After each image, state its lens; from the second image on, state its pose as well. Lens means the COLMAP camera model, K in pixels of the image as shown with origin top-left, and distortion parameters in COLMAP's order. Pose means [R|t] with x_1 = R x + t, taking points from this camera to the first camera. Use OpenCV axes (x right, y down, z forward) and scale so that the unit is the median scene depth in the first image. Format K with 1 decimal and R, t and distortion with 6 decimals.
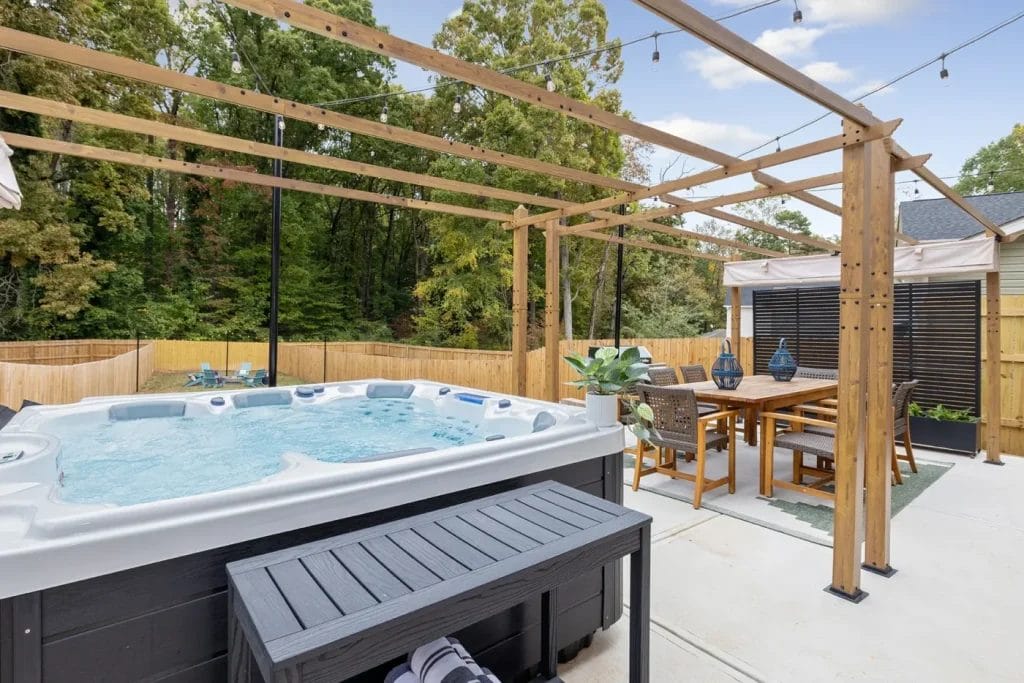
lens RADIAL K [[495.1, 0, 504.3], [0, 495.1, 324.7], [0, 0, 1]] dist [0.001616, -0.002092]
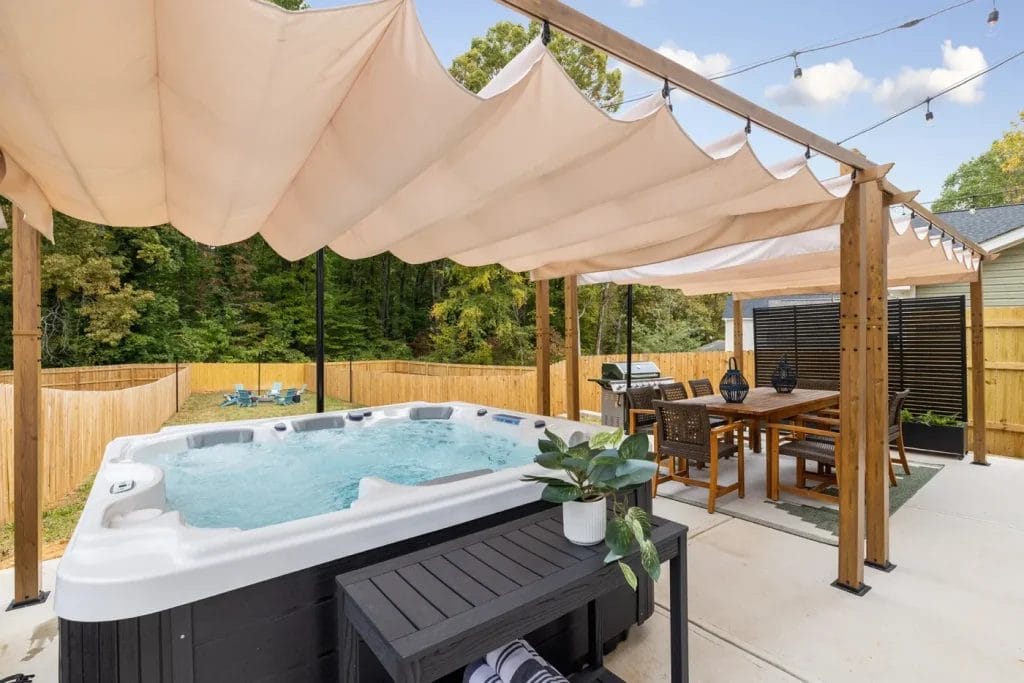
lens RADIAL K [[465.1, 0, 514.1], [0, 465.1, 342.5], [0, 0, 1]] dist [-0.001315, -0.000044]
pose [[0.999725, -0.023107, -0.003897, -0.003831], [0.023122, 0.999725, 0.003942, -0.002283], [0.003805, -0.004031, 0.999985, -0.003516]]
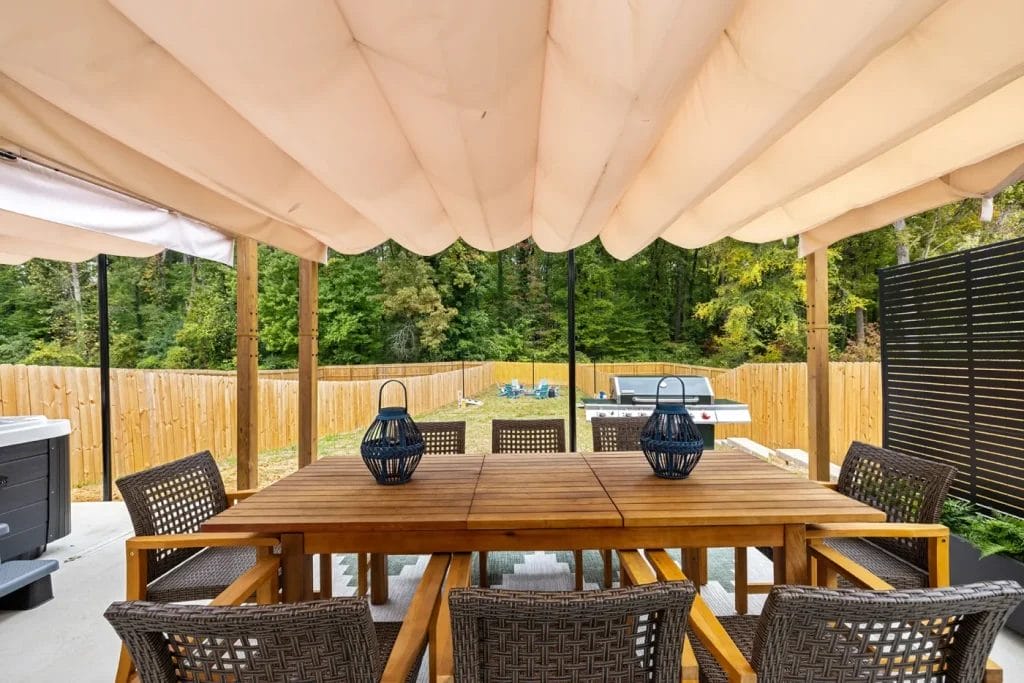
lens RADIAL K [[429.1, 0, 512.5], [0, 429.1, 352.4], [0, 0, 1]] dist [-0.002836, -0.000029]
pose [[0.783588, -0.016983, -0.621049, 0.111724], [0.025383, 0.999667, 0.004689, 0.000289], [0.620762, -0.019439, 0.783758, 0.102668]]
